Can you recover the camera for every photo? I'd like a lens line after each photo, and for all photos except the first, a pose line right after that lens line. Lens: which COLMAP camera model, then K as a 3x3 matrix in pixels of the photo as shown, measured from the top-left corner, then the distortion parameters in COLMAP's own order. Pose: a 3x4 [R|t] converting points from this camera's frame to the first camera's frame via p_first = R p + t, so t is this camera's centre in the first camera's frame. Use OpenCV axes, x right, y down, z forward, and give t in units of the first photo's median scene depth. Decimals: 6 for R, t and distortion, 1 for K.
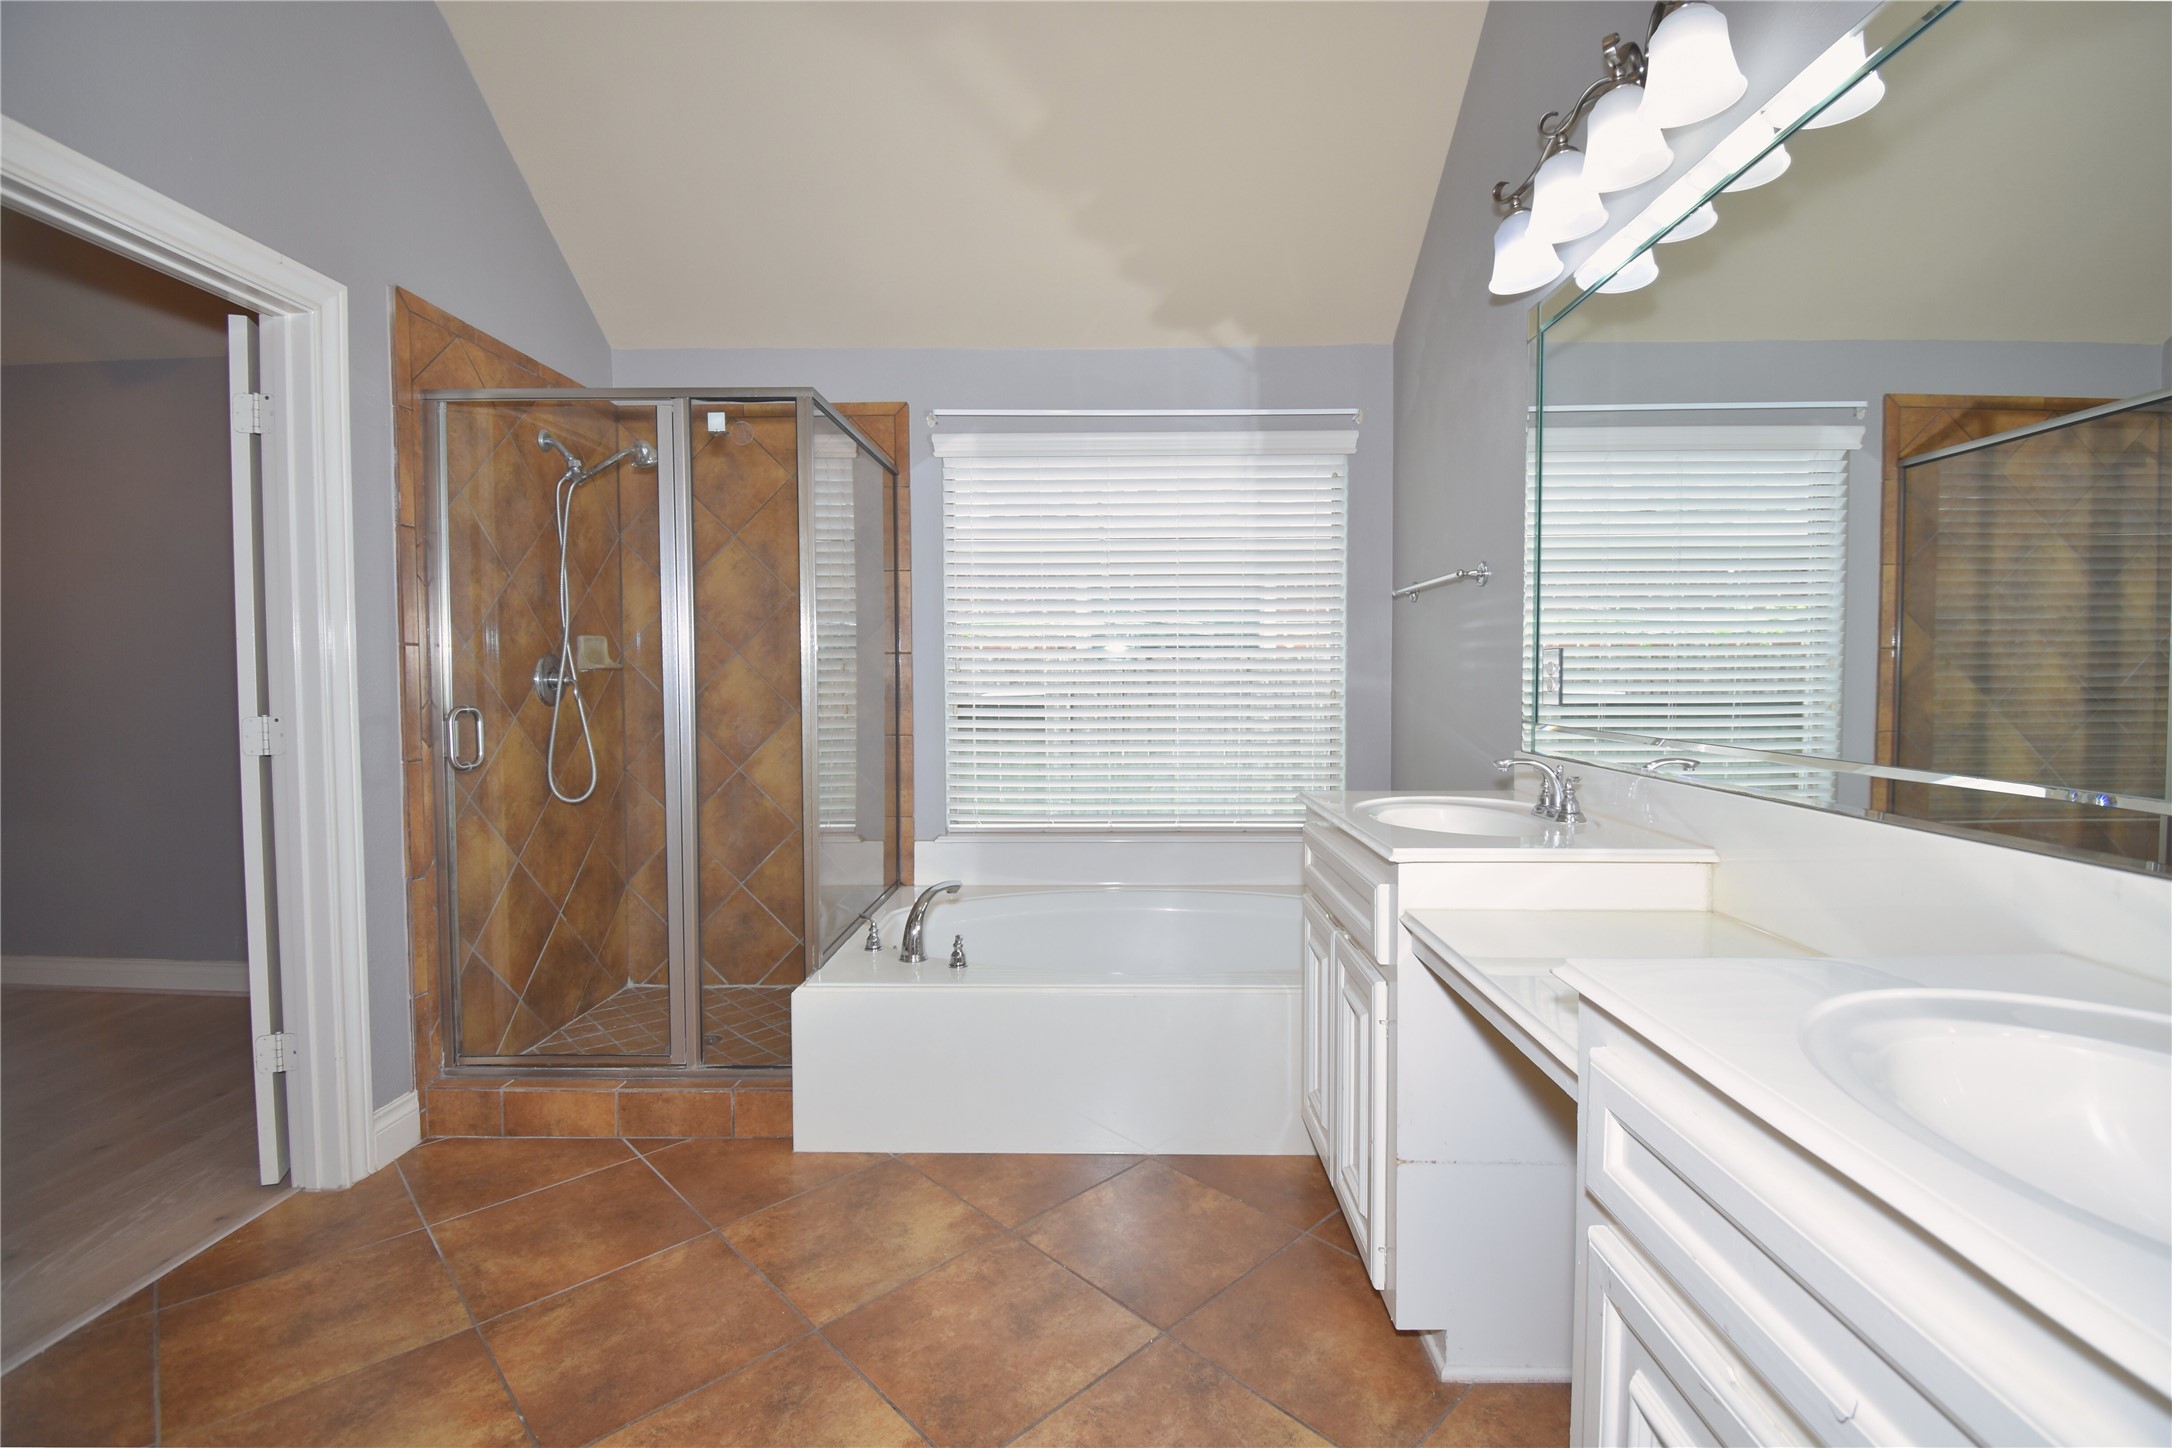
lens RADIAL K [[952.9, 0, 1094.0], [0, 952.9, 710.9], [0, 0, 1]] dist [0.028739, -0.029808]
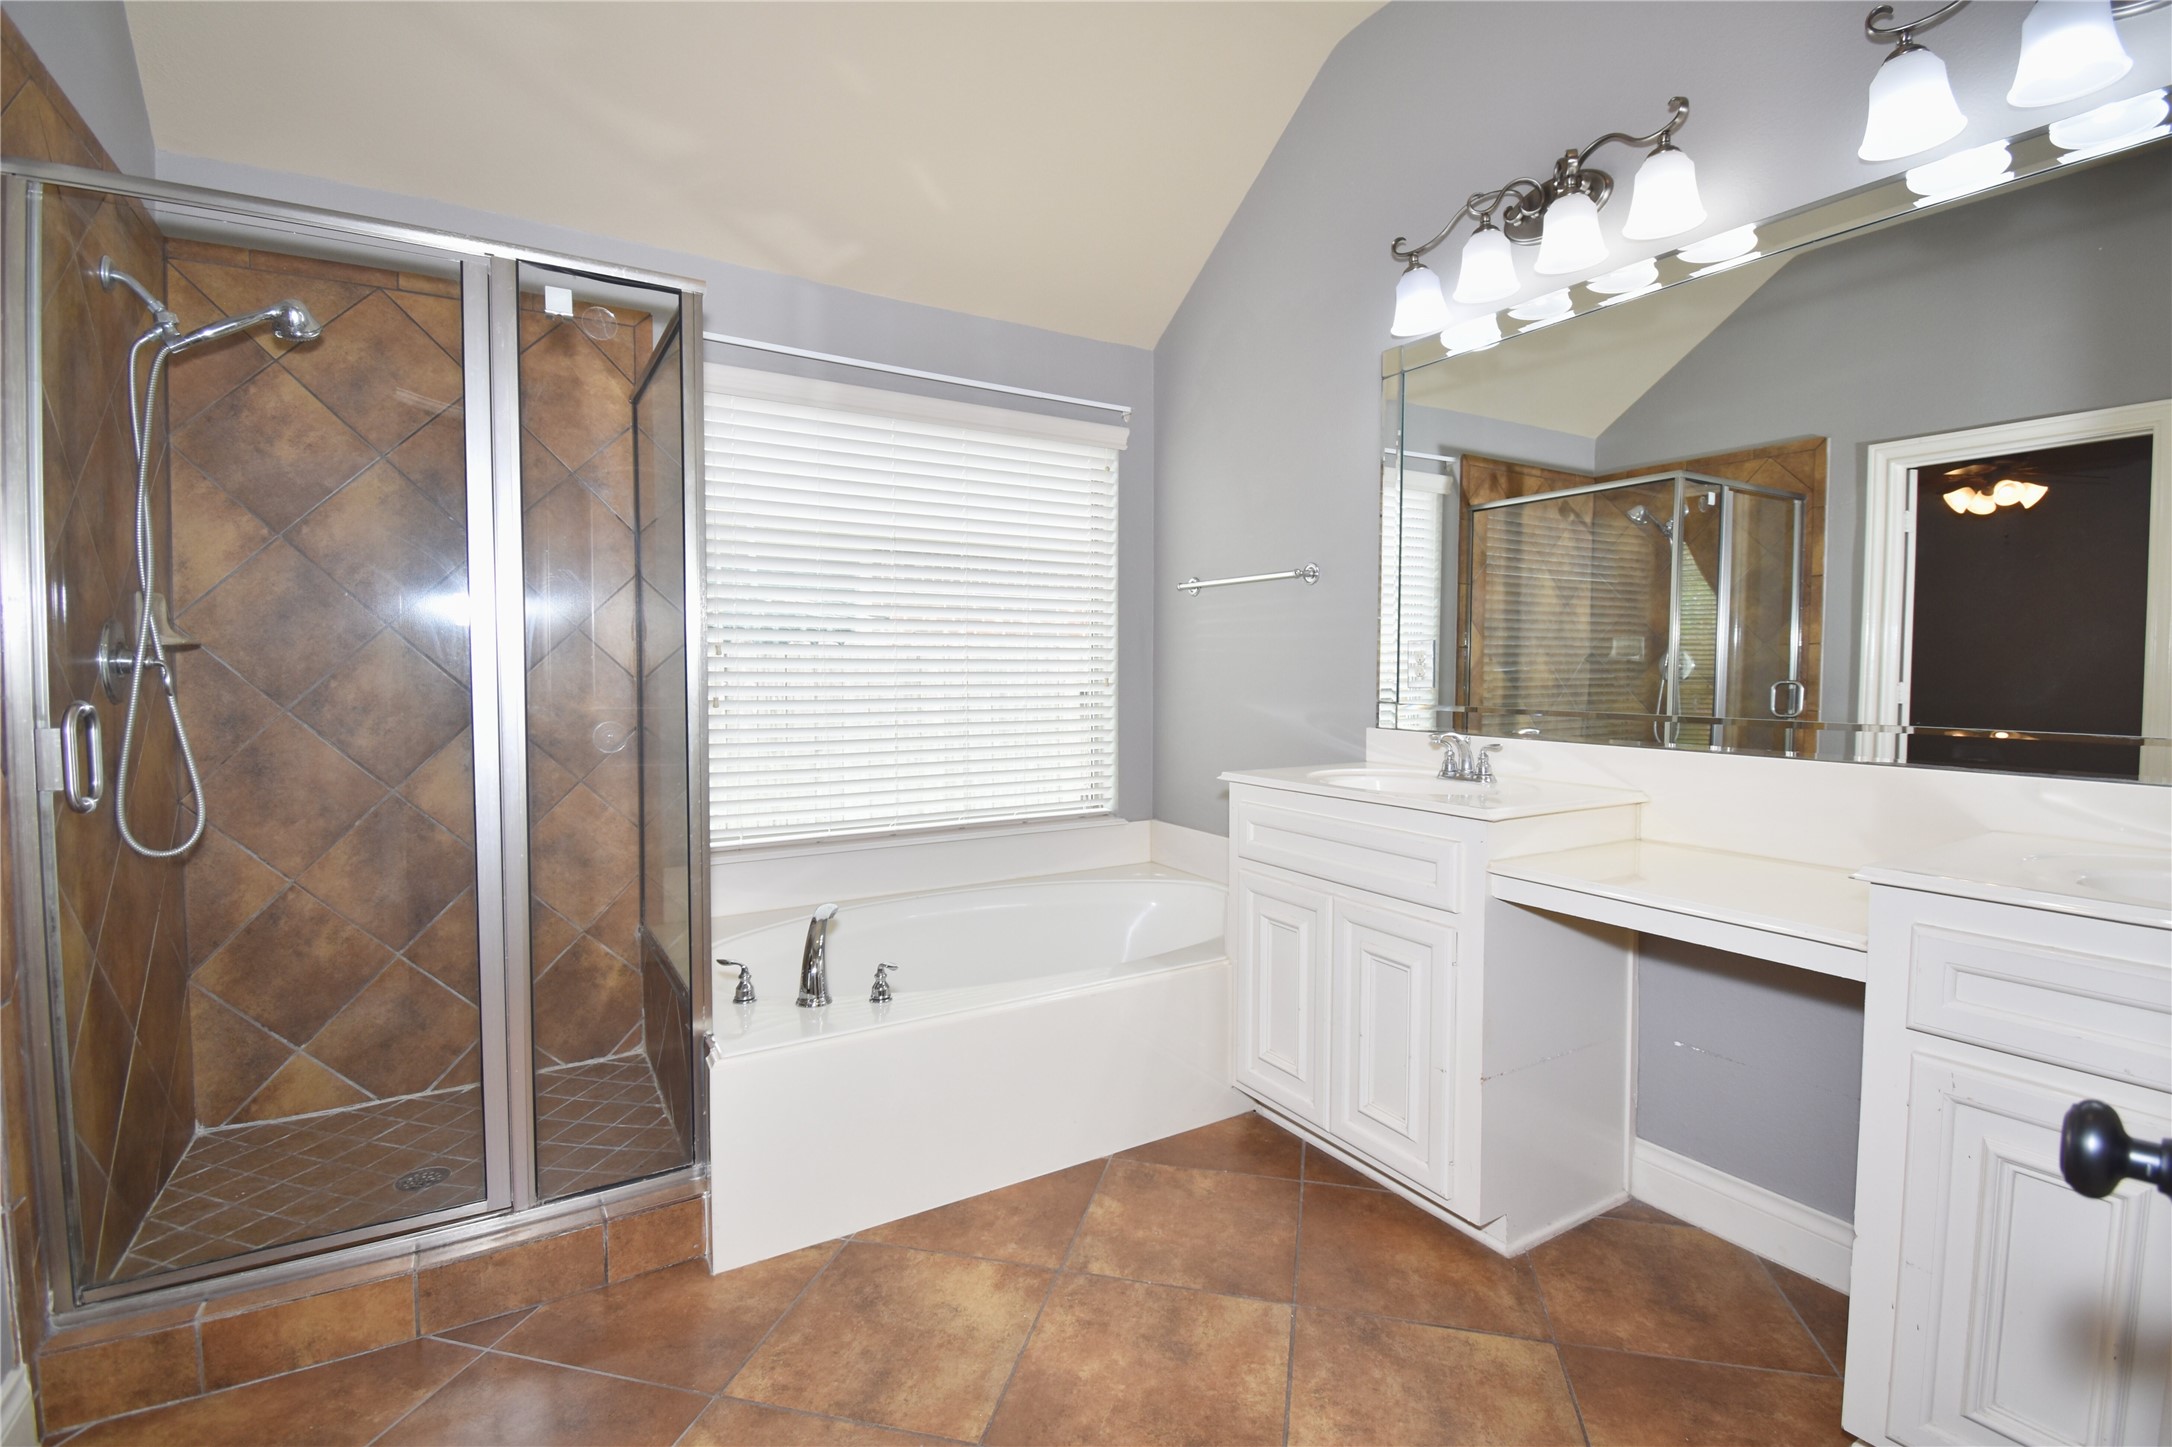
lens RADIAL K [[979.3, 0, 1090.3], [0, 979.3, 710.6], [0, 0, 1]] dist [0.028574, -0.031848]
pose [[0.842700, -0.018785, 0.538056, -0.453246], [0.014473, 0.999820, 0.012240, 0.000444], [-0.538189, -0.002528, 0.842820, 0.161282]]
